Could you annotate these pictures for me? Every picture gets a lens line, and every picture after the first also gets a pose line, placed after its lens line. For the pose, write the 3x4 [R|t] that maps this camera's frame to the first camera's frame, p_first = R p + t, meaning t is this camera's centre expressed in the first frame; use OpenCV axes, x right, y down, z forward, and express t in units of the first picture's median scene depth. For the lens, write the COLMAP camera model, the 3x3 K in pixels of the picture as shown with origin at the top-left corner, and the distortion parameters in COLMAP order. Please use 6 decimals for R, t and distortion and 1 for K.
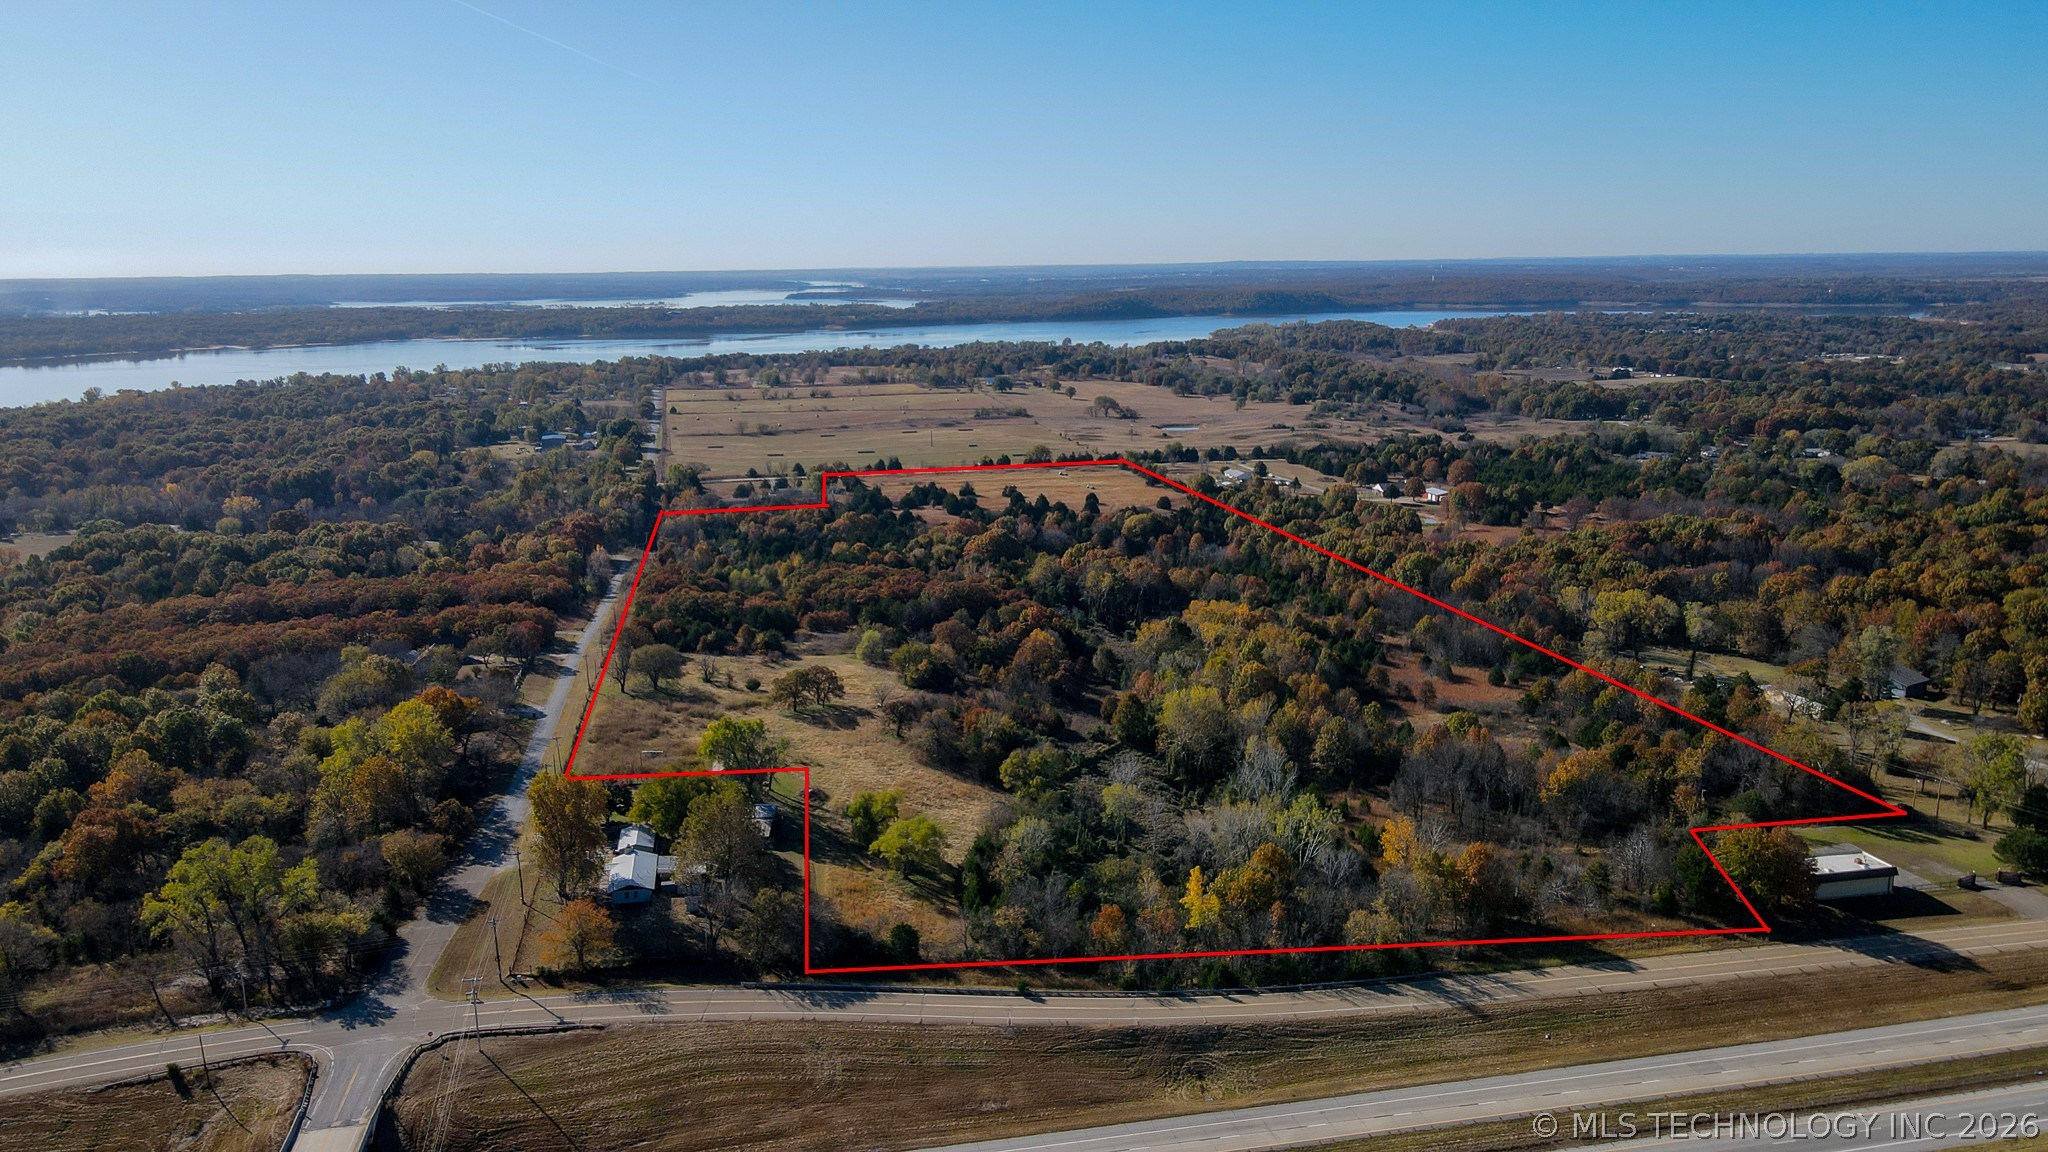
lens RADIAL K [[1507.5, 0, 1033.4], [0, 1507.5, 605.2], [0, 0, 1]] dist [-0.008778, 0.049089]
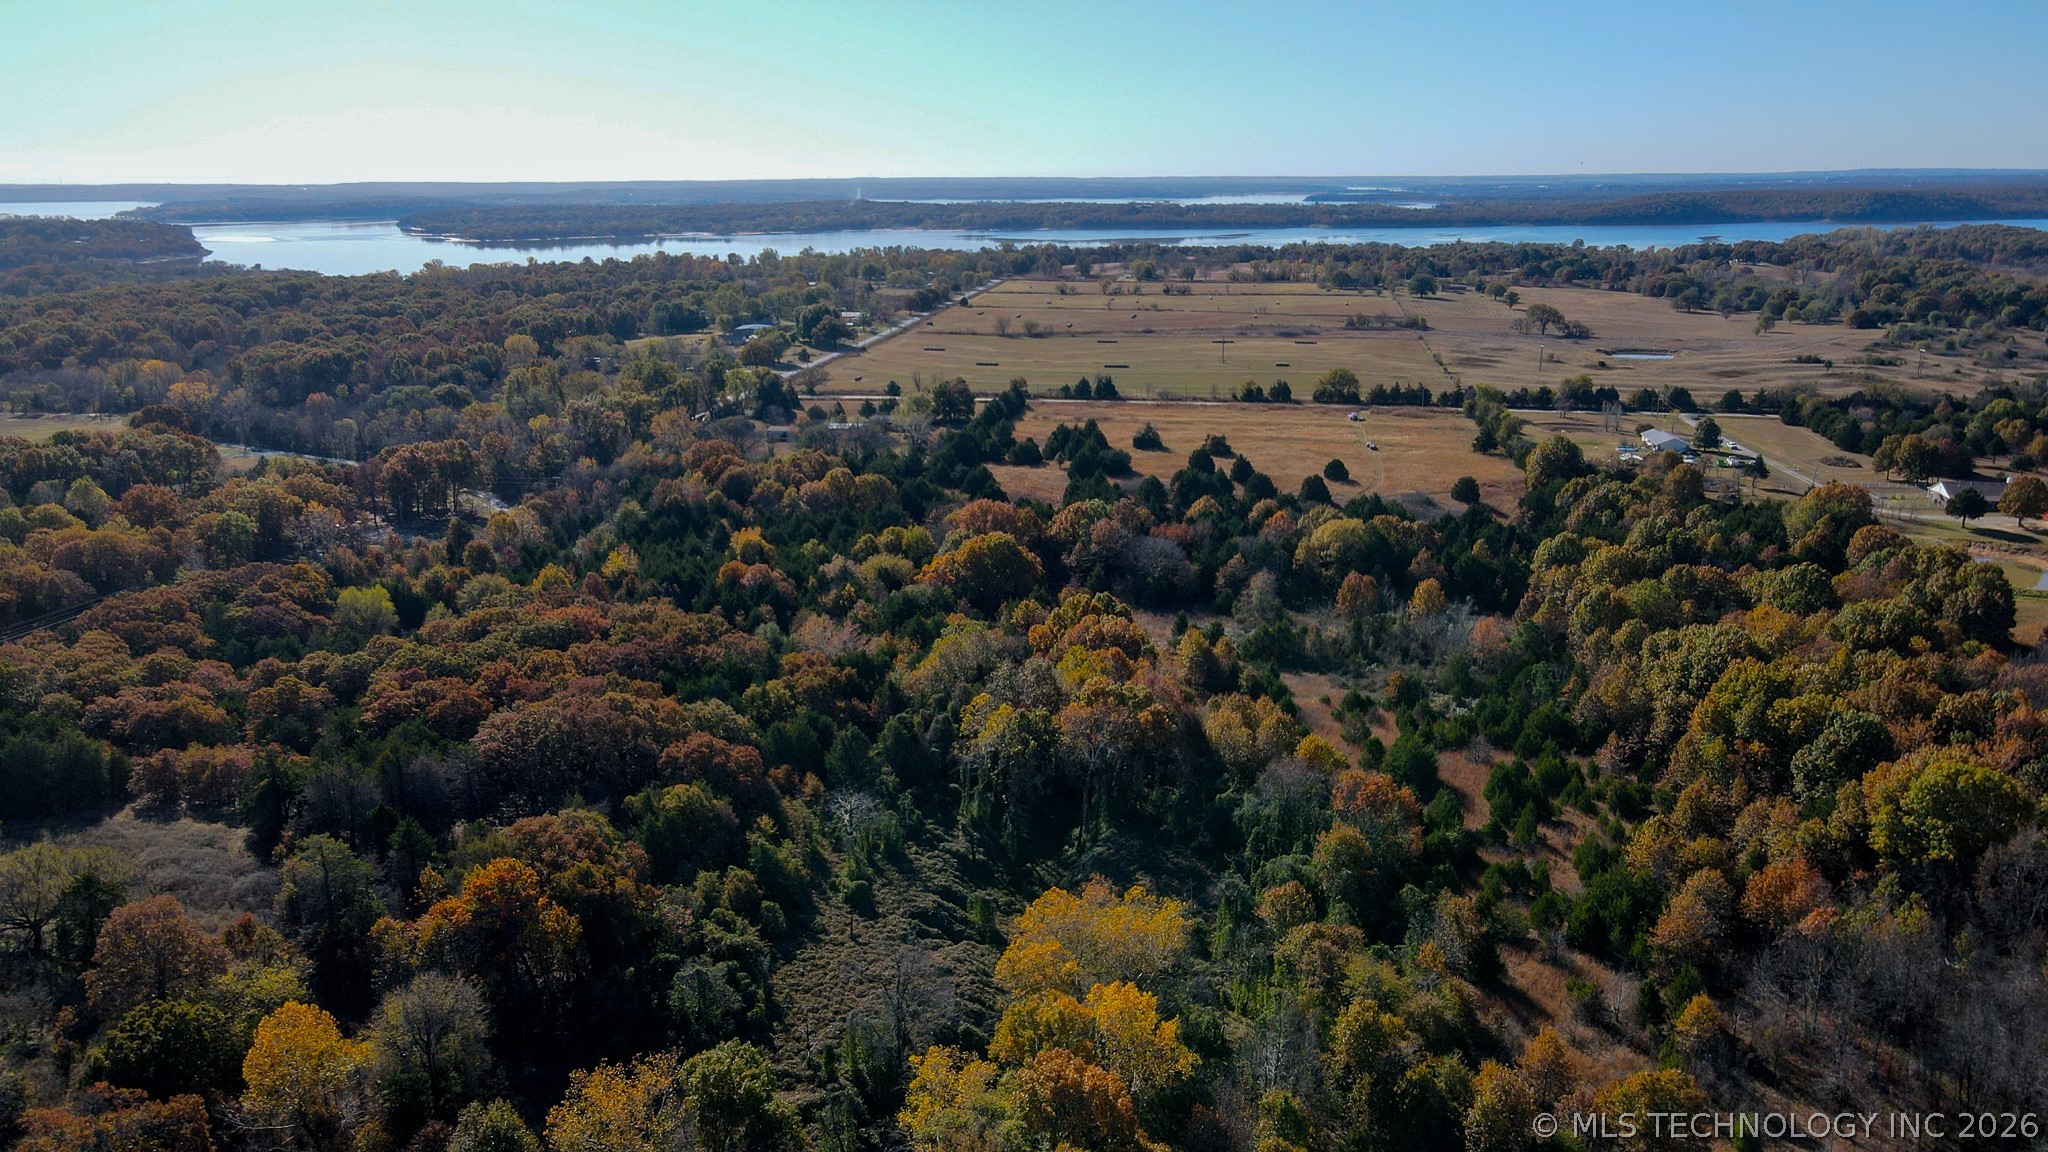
lens RADIAL K [[1502.2, 0, 1030.0], [0, 1502.2, 580.0], [0, 0, 1]] dist [0.011754, 0.016059]
pose [[0.934732, 0.099532, -0.341131, 0.104391], [-0.085609, 0.994772, 0.055670, -0.043202], [0.344888, -0.022833, 0.938366, 0.371277]]
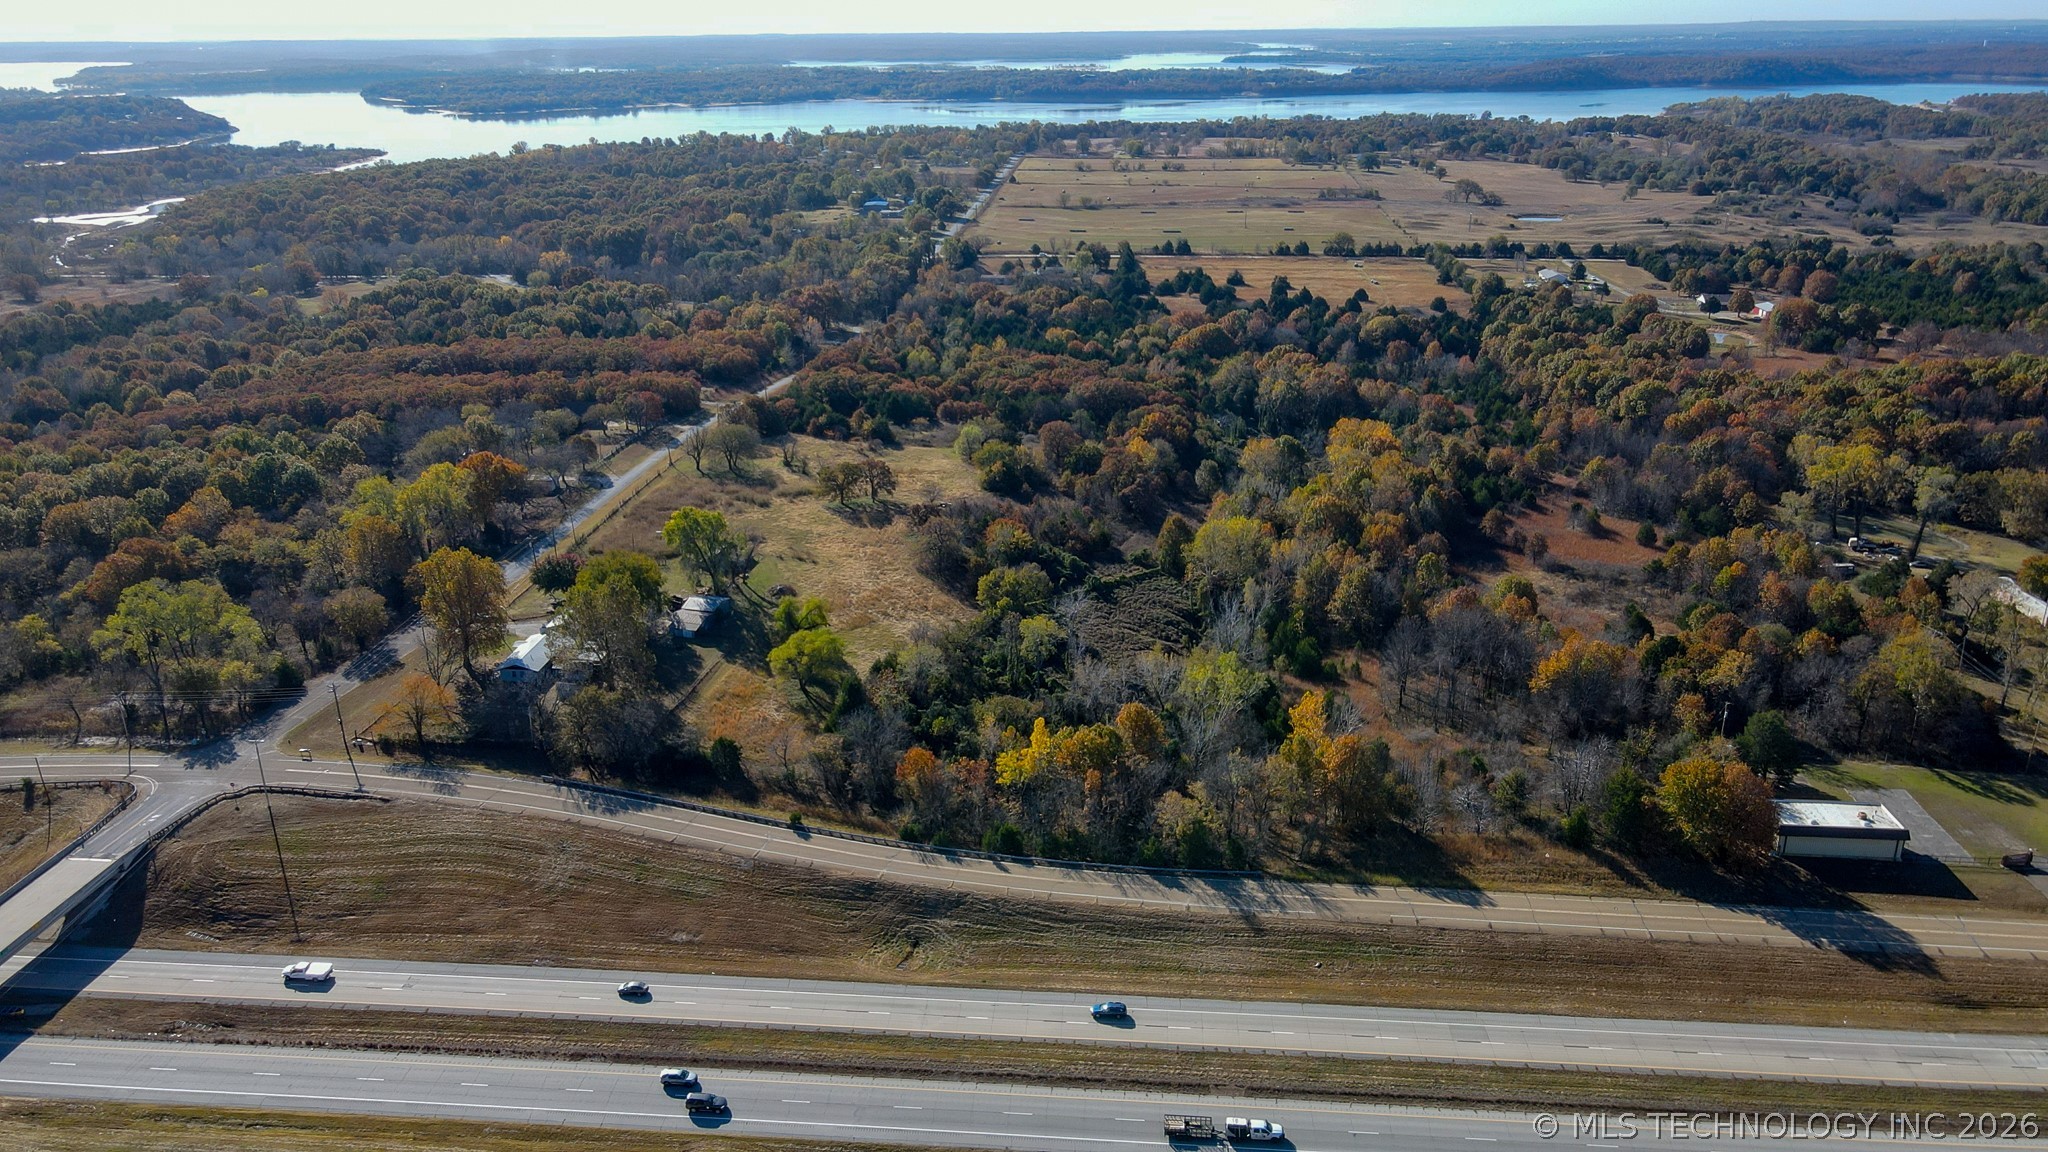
lens RADIAL K [[1507.5, 0, 1033.4], [0, 1507.5, 605.2], [0, 0, 1]] dist [-0.008778, 0.049089]
pose [[0.957020, 0.108354, -0.269019, 0.096057], [-0.068307, 0.985704, 0.154016, -0.010051], [0.281862, -0.129020, 0.950741, 0.037150]]
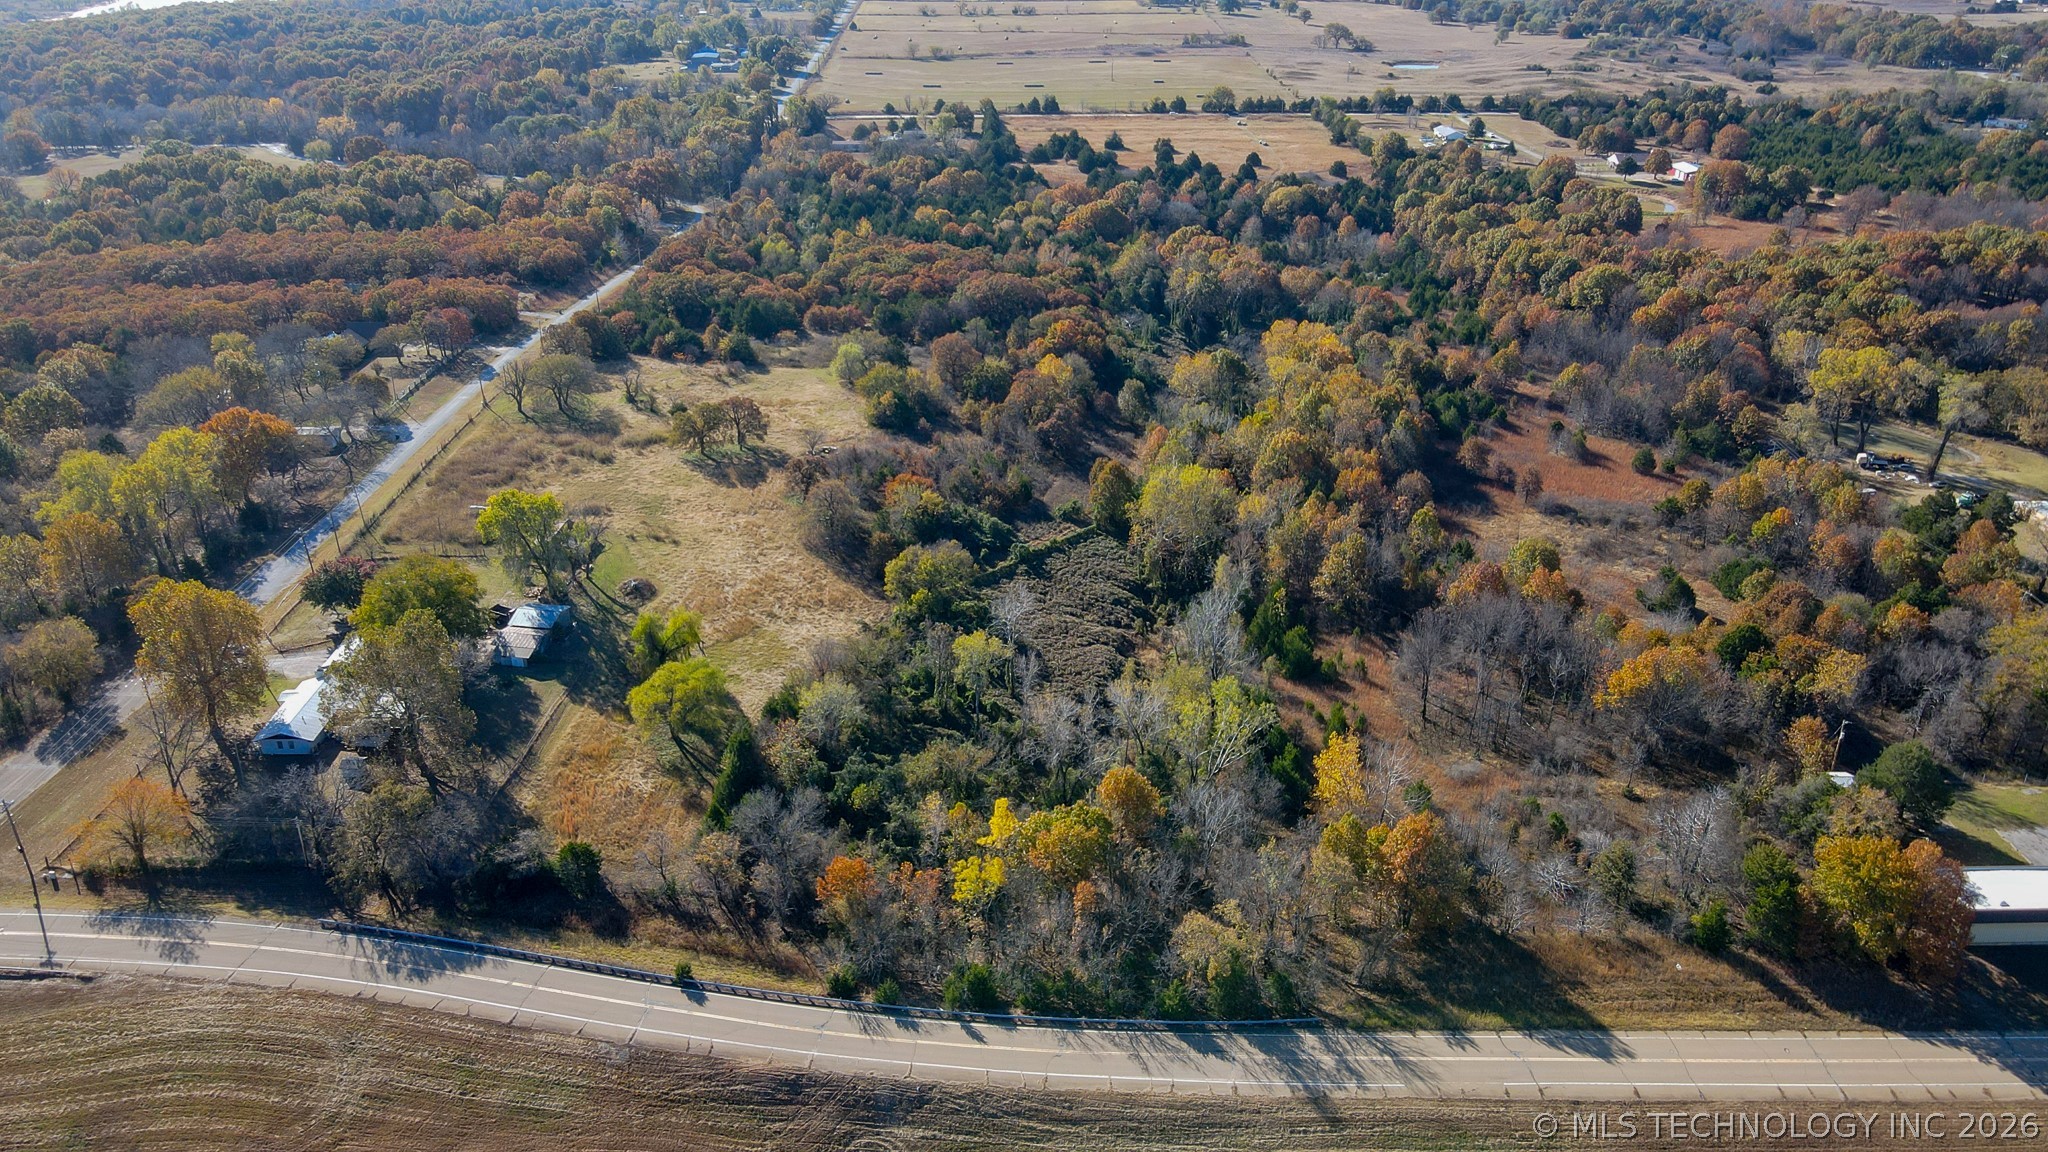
lens RADIAL K [[1502.2, 0, 1030.0], [0, 1502.2, 580.0], [0, 0, 1]] dist [0.011754, 0.016059]
pose [[0.982239, 0.089215, -0.165070, 0.063225], [-0.049908, 0.972263, 0.228503, -0.023413], [0.180877, -0.216206, 0.959447, 0.099874]]
